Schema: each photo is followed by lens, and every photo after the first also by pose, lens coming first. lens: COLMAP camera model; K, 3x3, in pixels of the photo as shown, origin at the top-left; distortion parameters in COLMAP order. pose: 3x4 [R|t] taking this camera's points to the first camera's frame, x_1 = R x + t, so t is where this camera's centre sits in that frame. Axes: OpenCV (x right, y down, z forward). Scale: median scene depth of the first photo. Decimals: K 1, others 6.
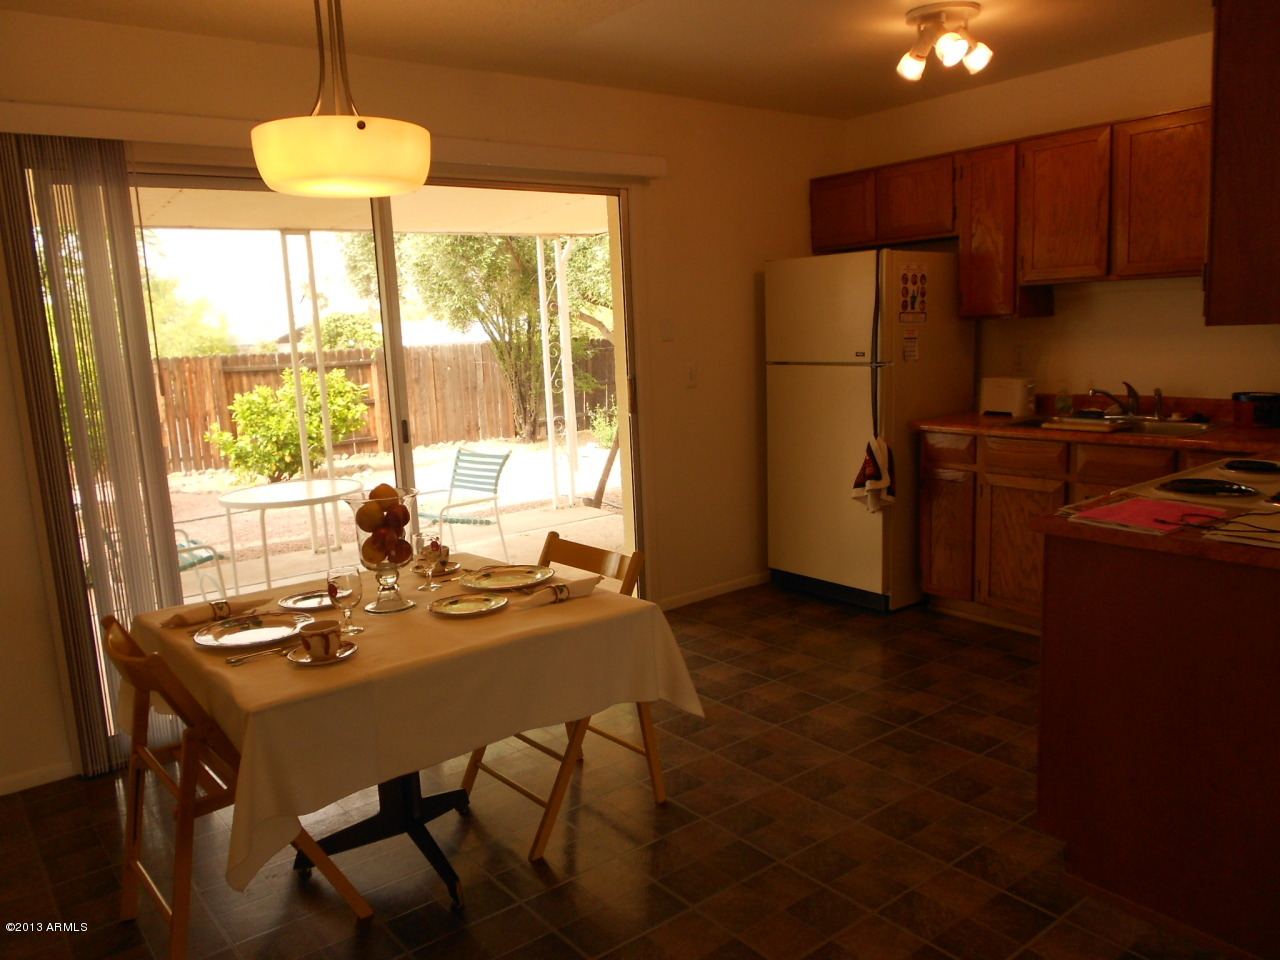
lens RADIAL K [[989.2, 0, 640.7], [0, 989.2, 486.3], [0, 0, 1]] dist [-0.012474, 0.006994]
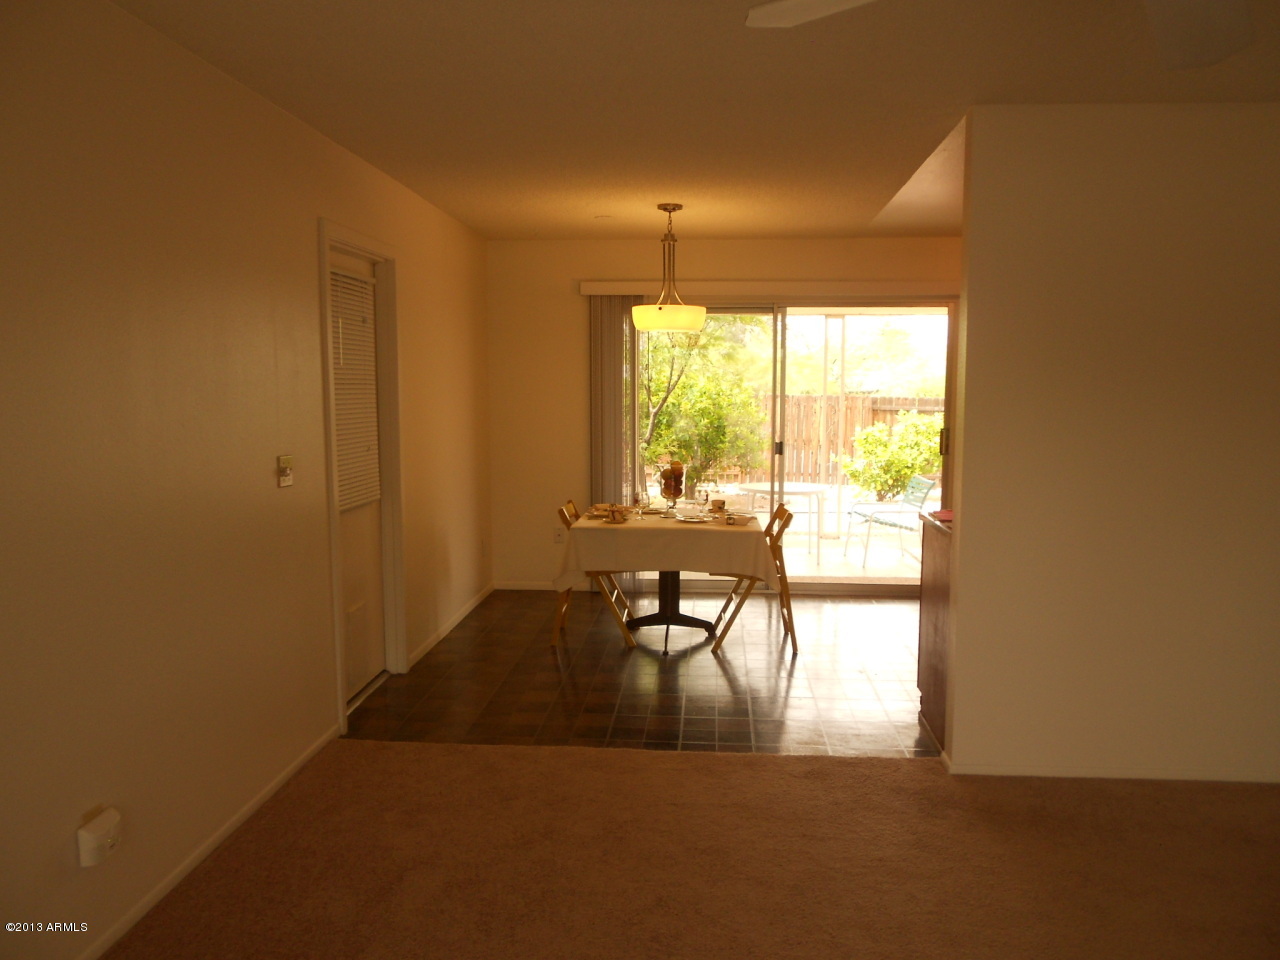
lens RADIAL K [[989.2, 0, 640.7], [0, 989.2, 486.3], [0, 0, 1]] dist [-0.012474, 0.006994]
pose [[0.741198, 0.119753, -0.660518, 0.636380], [-0.147624, 0.988949, 0.013643, 0.020024], [0.654853, 0.087396, 0.750686, -0.390665]]
